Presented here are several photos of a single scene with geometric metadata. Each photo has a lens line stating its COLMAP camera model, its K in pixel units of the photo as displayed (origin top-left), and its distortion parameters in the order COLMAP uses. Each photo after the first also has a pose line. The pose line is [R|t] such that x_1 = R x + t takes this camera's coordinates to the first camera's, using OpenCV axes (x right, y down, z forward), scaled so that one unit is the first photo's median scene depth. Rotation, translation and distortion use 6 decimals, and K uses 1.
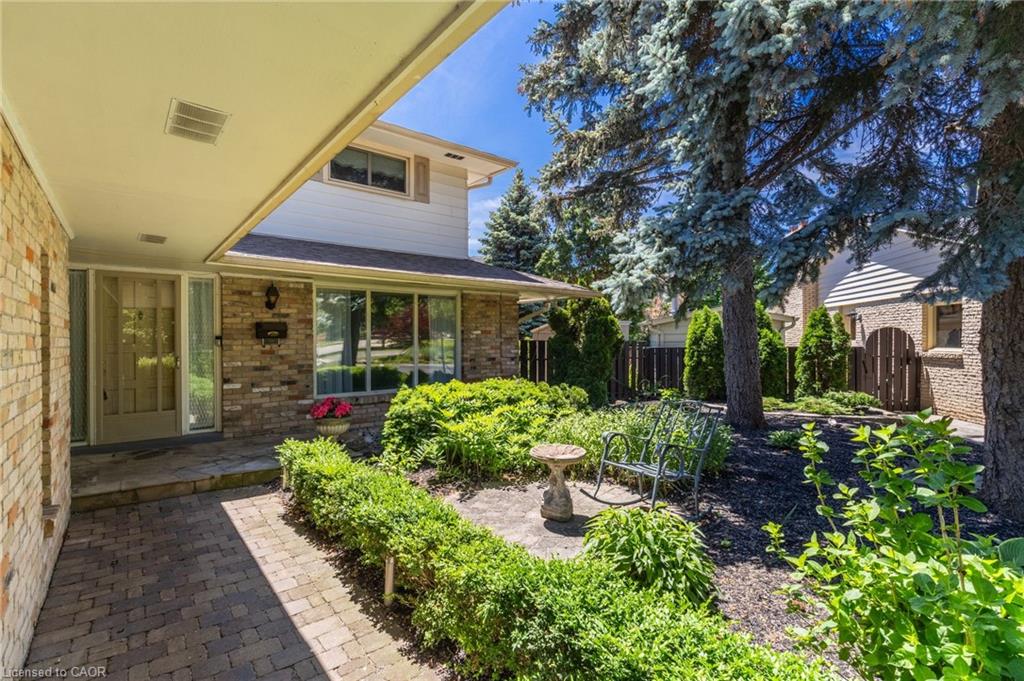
lens RADIAL K [[482.3, 0, 512.4], [0, 482.3, 343.8], [0, 0, 1]] dist [-0.005143, -0.000391]
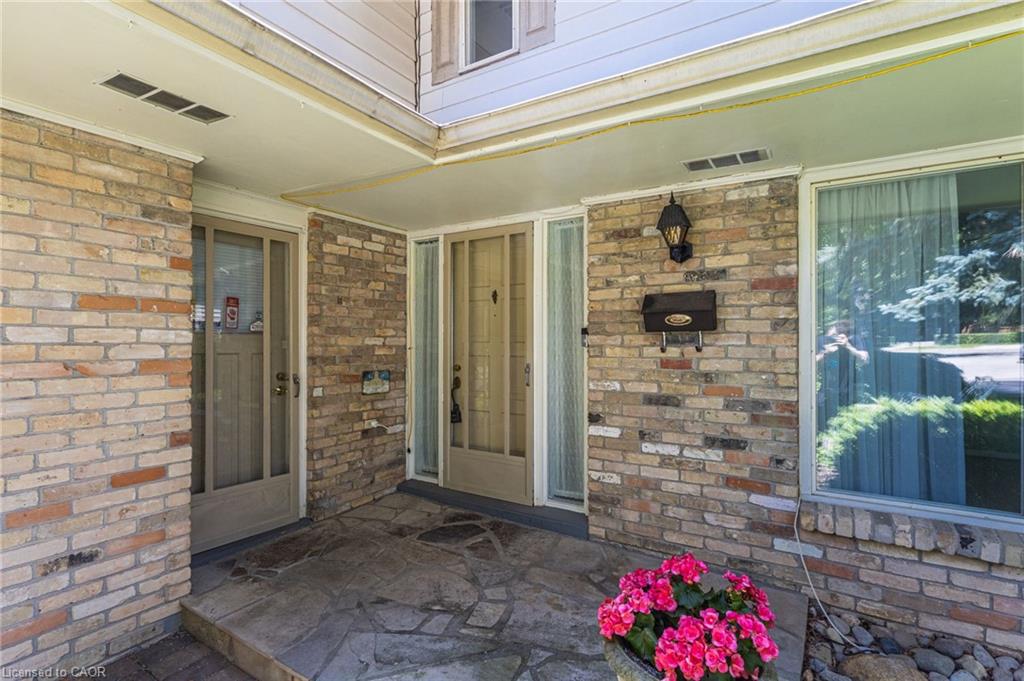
lens RADIAL K [[482.3, 0, 509.1], [0, 482.3, 339.6], [0, 0, 1]] dist [-0.005143, -0.000391]
pose [[0.299364, 0.000299, -0.954139, -0.144438], [-0.012307, 0.999918, -0.003548, -0.000630], [0.954059, 0.012805, 0.299344, 0.731371]]
